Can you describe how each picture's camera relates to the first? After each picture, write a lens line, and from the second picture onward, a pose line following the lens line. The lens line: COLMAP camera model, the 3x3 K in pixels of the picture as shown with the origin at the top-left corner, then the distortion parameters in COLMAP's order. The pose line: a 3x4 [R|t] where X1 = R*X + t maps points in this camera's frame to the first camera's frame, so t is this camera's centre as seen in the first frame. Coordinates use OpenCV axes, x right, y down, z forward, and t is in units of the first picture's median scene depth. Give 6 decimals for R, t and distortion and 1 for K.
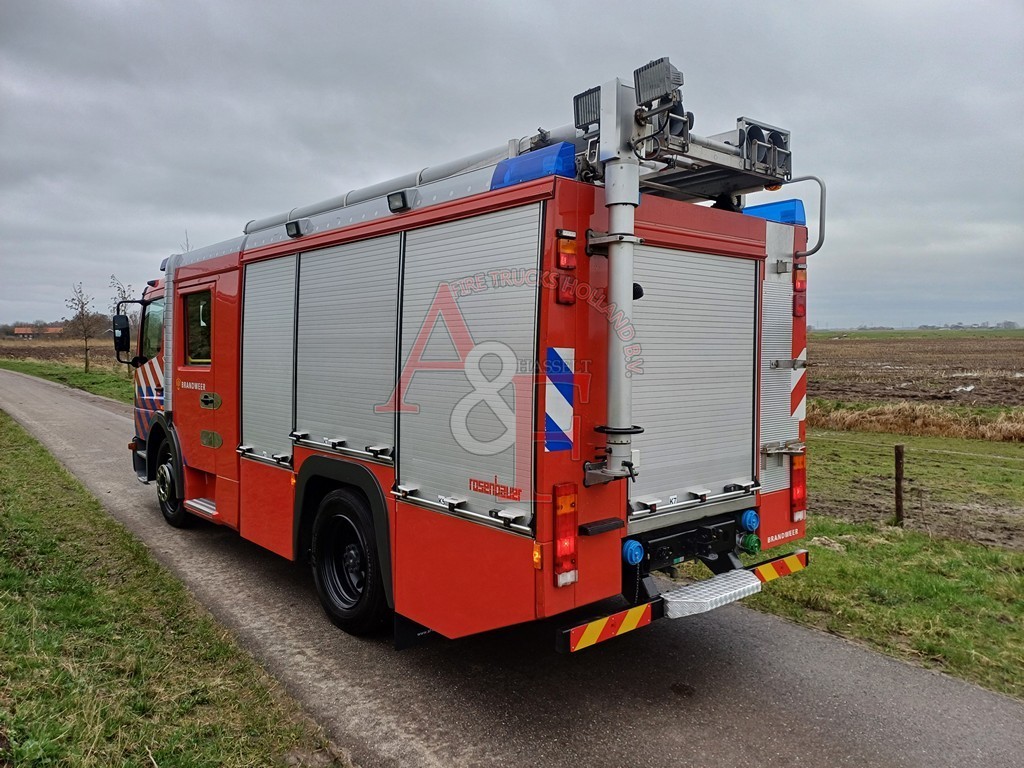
lens RADIAL K [[755.9, 0, 505.5], [0, 755.9, 365.1], [0, 0, 1]] dist [0.081949, -0.074111]
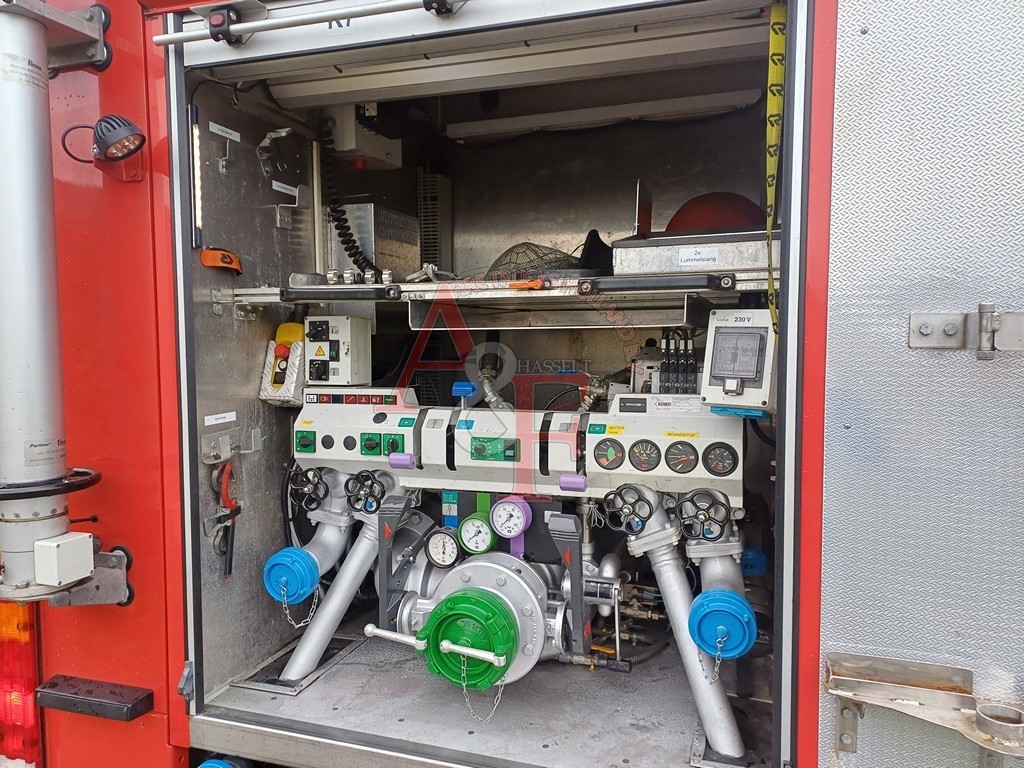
lens RADIAL K [[755.9, 0, 510.4], [0, 755.9, 382.3], [0, 0, 1]] dist [0.081949, -0.074111]
pose [[0.515562, 0.047627, -0.855527, 0.552592], [-0.022693, 0.998863, 0.041932, 0.008362], [0.856552, -0.002204, 0.516057, 0.870825]]
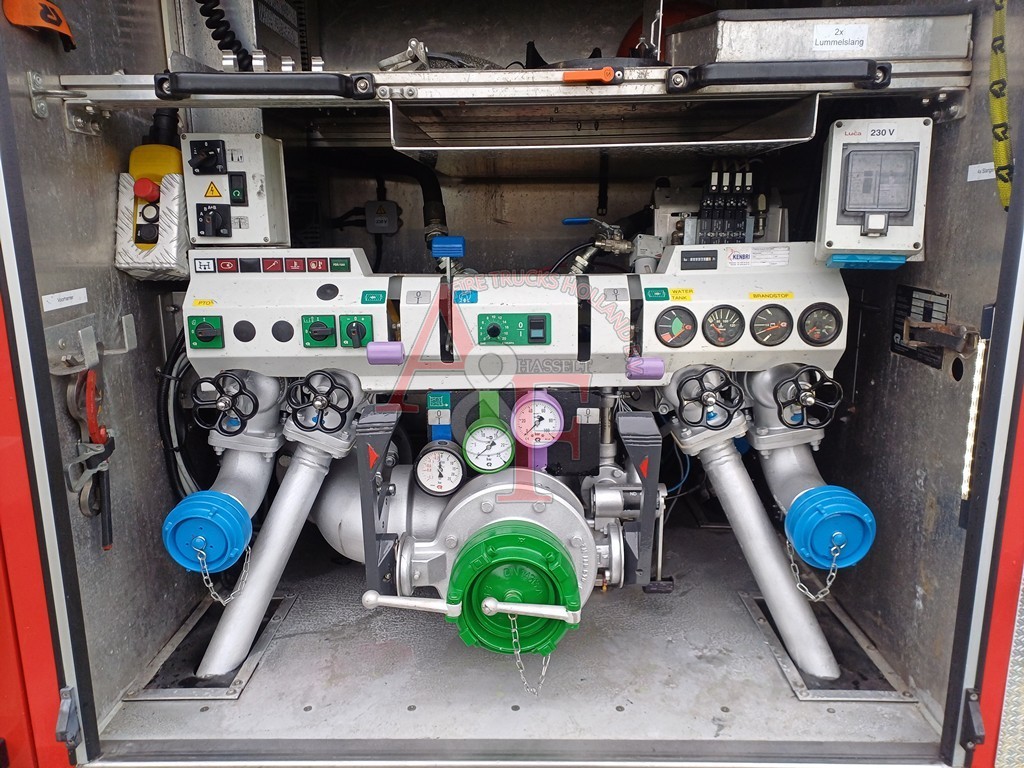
lens RADIAL K [[755.9, 0, 511.4], [0, 755.9, 382.1], [0, 0, 1]] dist [0.081949, -0.074111]
pose [[0.754453, 0.129957, -0.643360, 0.397389], [-0.009631, 0.982289, 0.187126, 0.026443], [0.656284, -0.134982, 0.742342, 0.856003]]
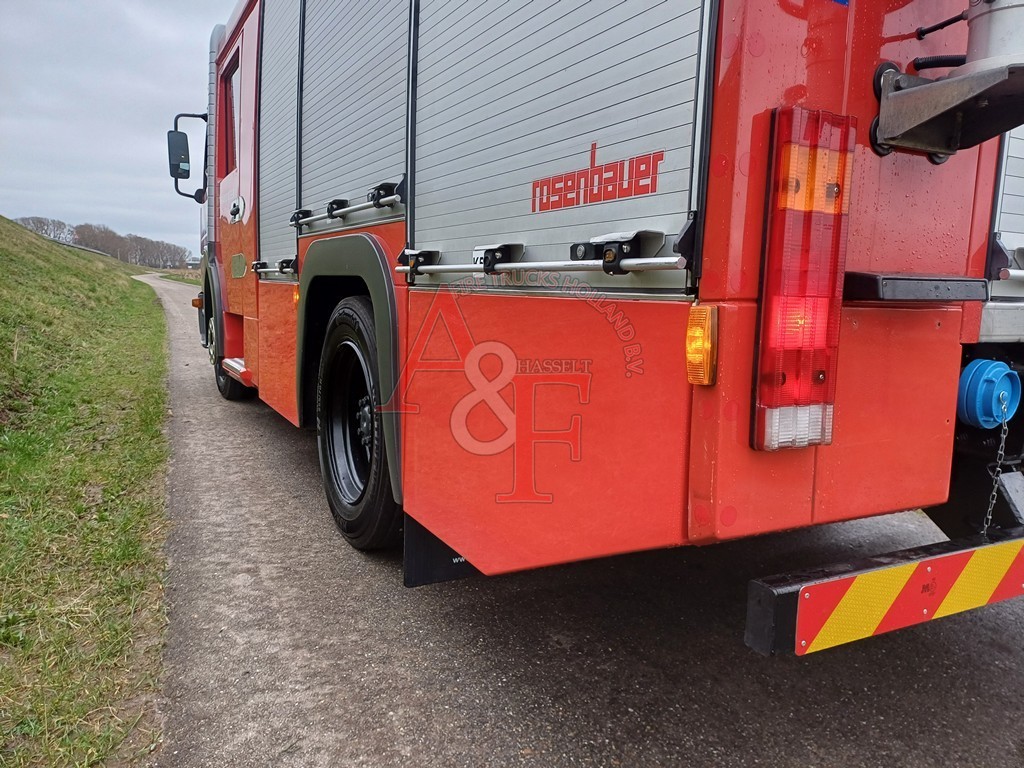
lens RADIAL K [[755.9, 0, 516.8], [0, 755.9, 378.5], [0, 0, 1]] dist [0.081949, -0.074111]
pose [[0.976354, 0.052804, -0.209629, 0.028883], [-0.034027, 0.995160, 0.092190, 0.200291], [0.213483, -0.082877, 0.973425, 0.572508]]
